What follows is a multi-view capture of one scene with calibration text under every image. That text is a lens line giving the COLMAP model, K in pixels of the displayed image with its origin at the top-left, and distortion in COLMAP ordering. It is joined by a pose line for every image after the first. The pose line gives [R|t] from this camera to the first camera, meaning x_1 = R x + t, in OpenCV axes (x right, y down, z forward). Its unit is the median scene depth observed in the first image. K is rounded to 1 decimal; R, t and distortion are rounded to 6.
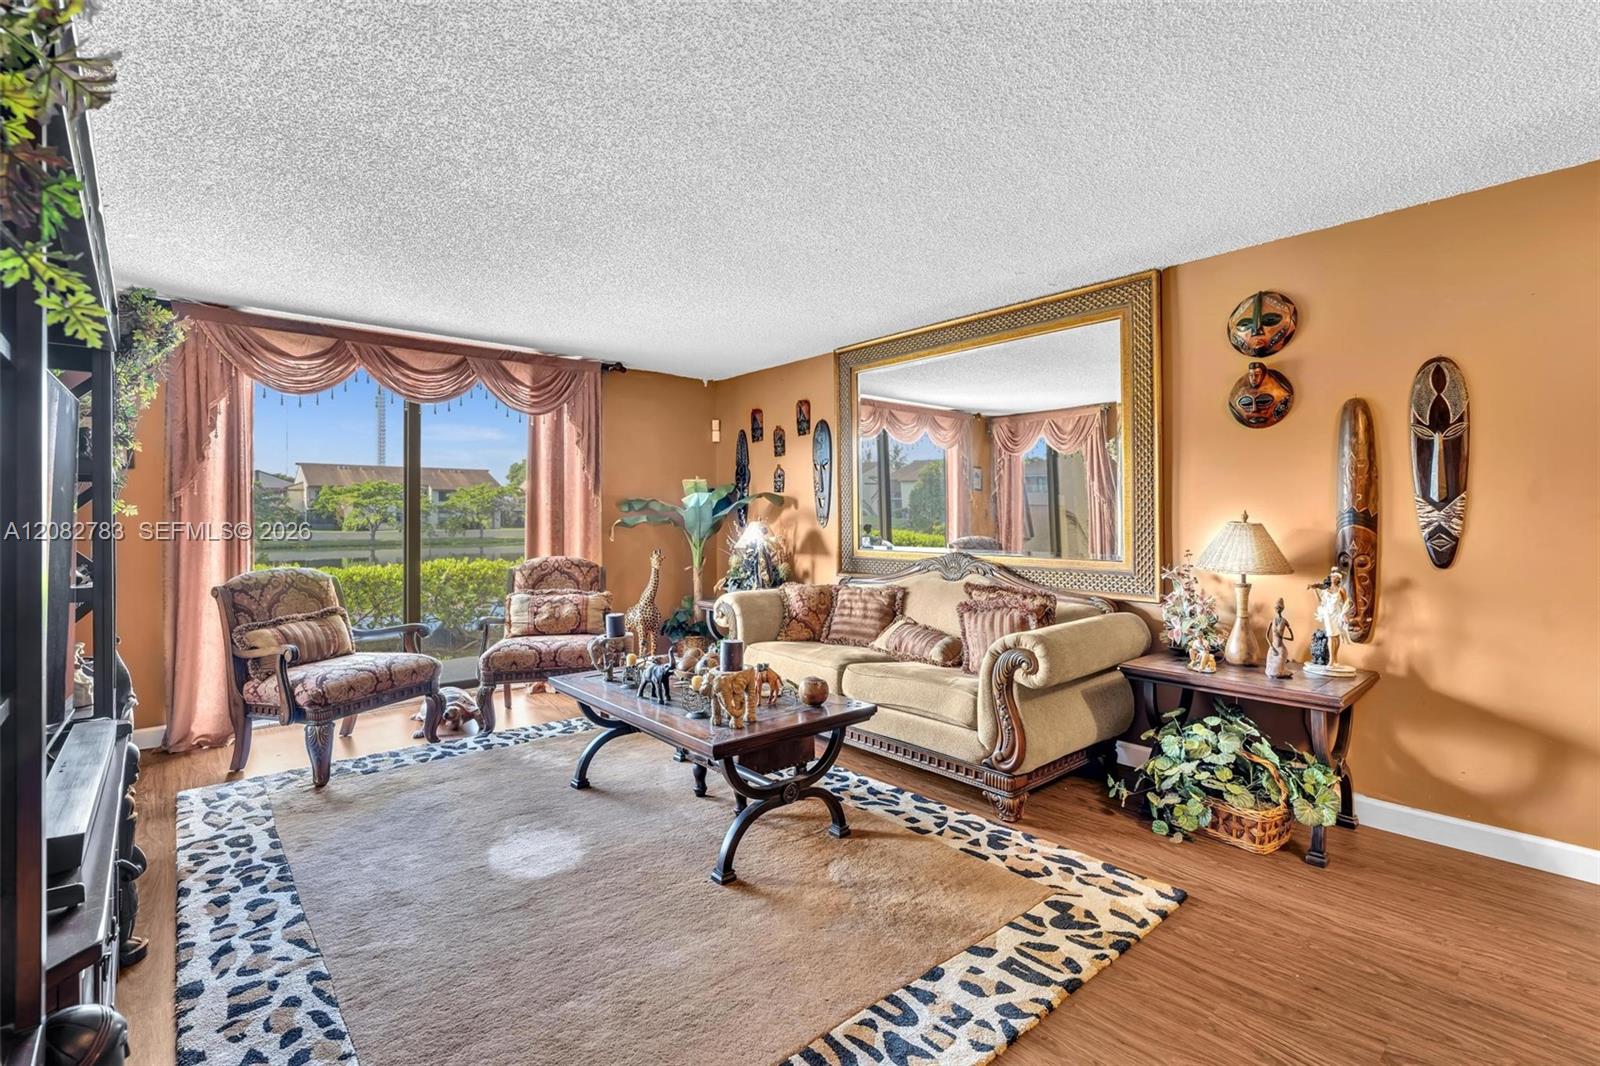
lens RADIAL K [[722.7, 0, 792.4], [0, 722.7, 511.7], [0, 0, 1]] dist [-0.003127, 0.001147]
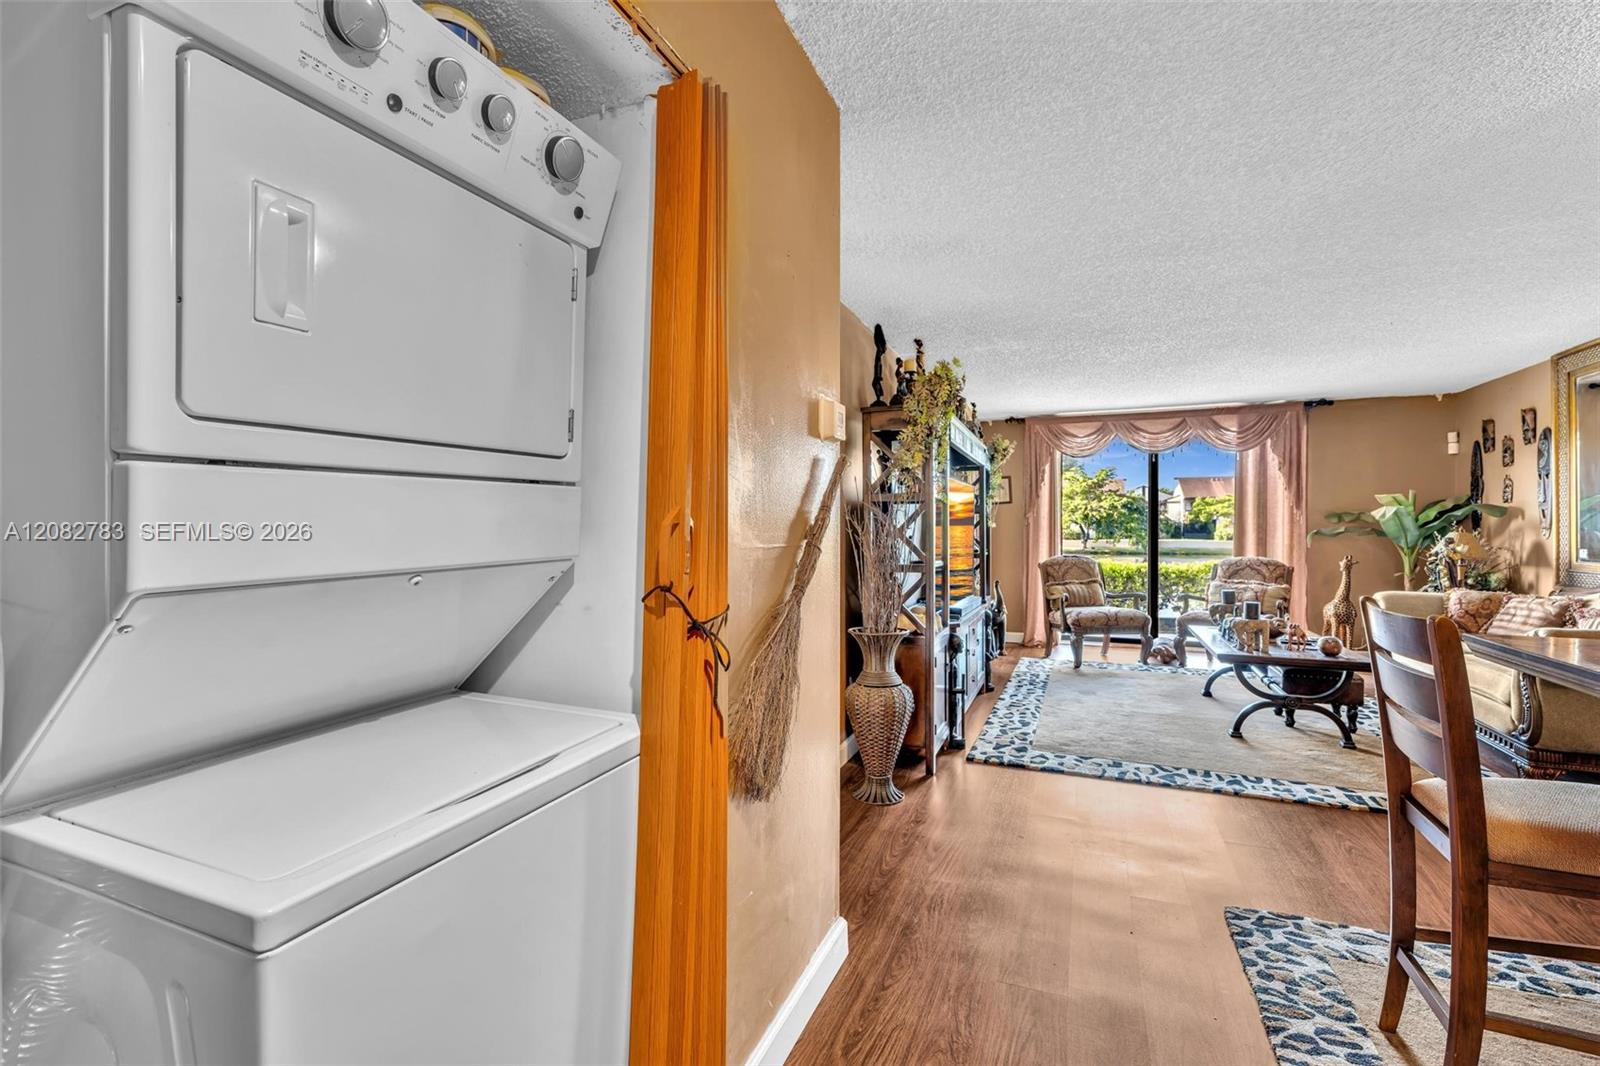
lens RADIAL K [[716.3, 0, 794.2], [0, 716.3, 533.8], [0, 0, 1]] dist [-0.008240, 0.003768]
pose [[0.453977, 0.009633, -0.890961, 0.590040], [0.005902, 0.999887, 0.013818, -0.005436], [0.890994, -0.011531, 0.453869, -0.449084]]
